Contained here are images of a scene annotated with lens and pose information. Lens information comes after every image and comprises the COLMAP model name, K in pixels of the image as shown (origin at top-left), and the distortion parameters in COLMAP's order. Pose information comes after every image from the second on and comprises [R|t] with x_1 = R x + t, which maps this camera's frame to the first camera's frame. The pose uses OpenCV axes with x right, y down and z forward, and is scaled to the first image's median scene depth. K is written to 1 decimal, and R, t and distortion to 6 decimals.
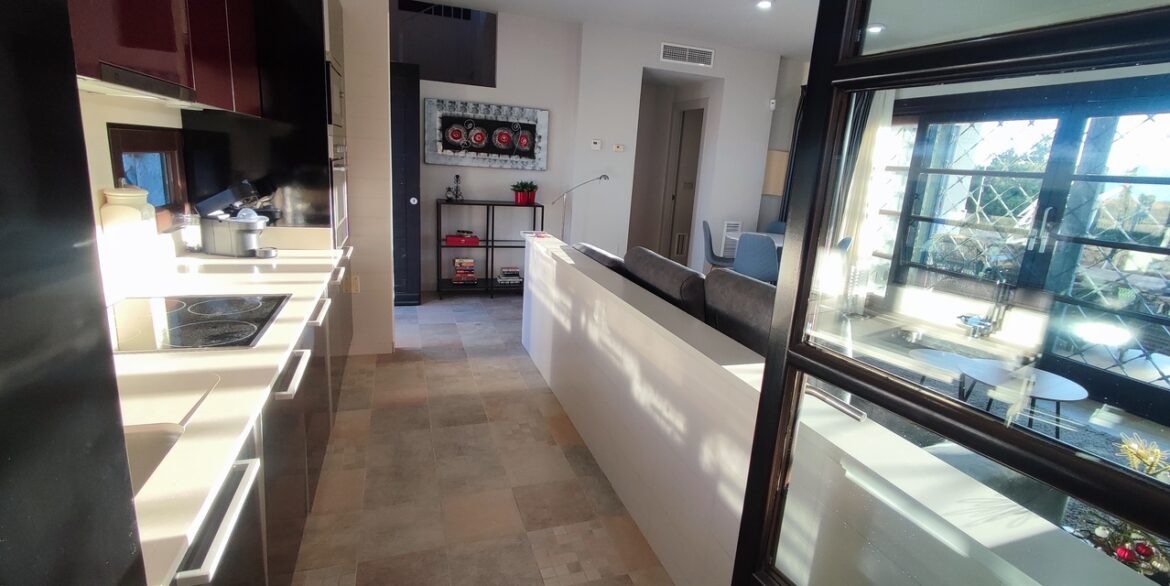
lens RADIAL K [[535.1, 0, 595.6], [0, 535.1, 285.1], [0, 0, 1]] dist [-0.014990, 0.010245]
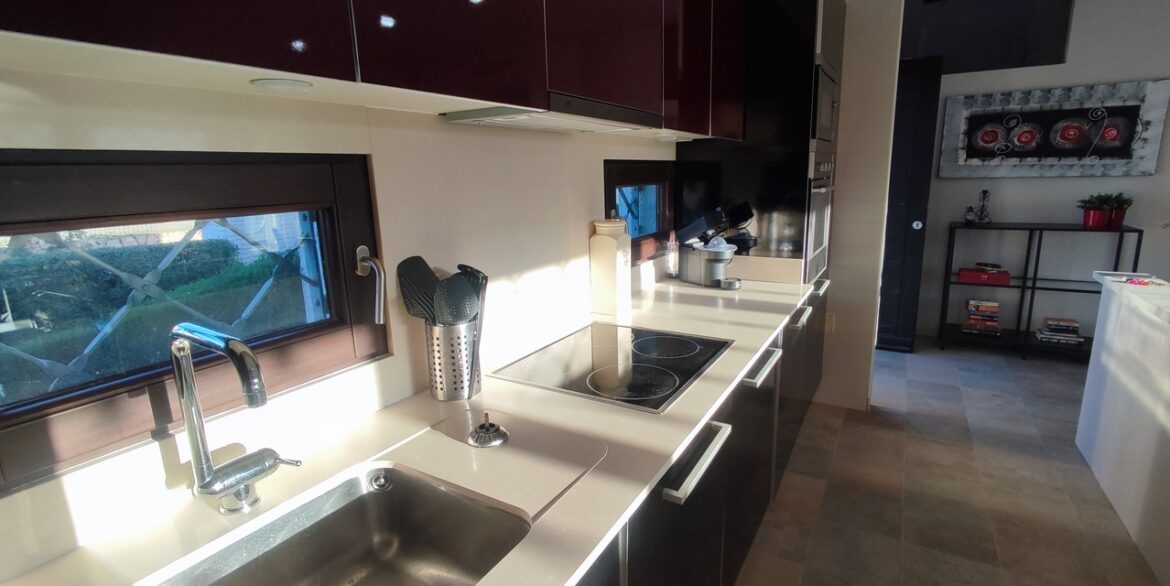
lens RADIAL K [[535.1, 0, 595.6], [0, 535.1, 285.1], [0, 0, 1]] dist [-0.014990, 0.010245]
pose [[0.641564, 0.075577, -0.763338, -0.032572], [-0.106628, 0.994260, 0.008822, -0.024265], [0.759623, 0.075733, 0.645939, 0.125141]]
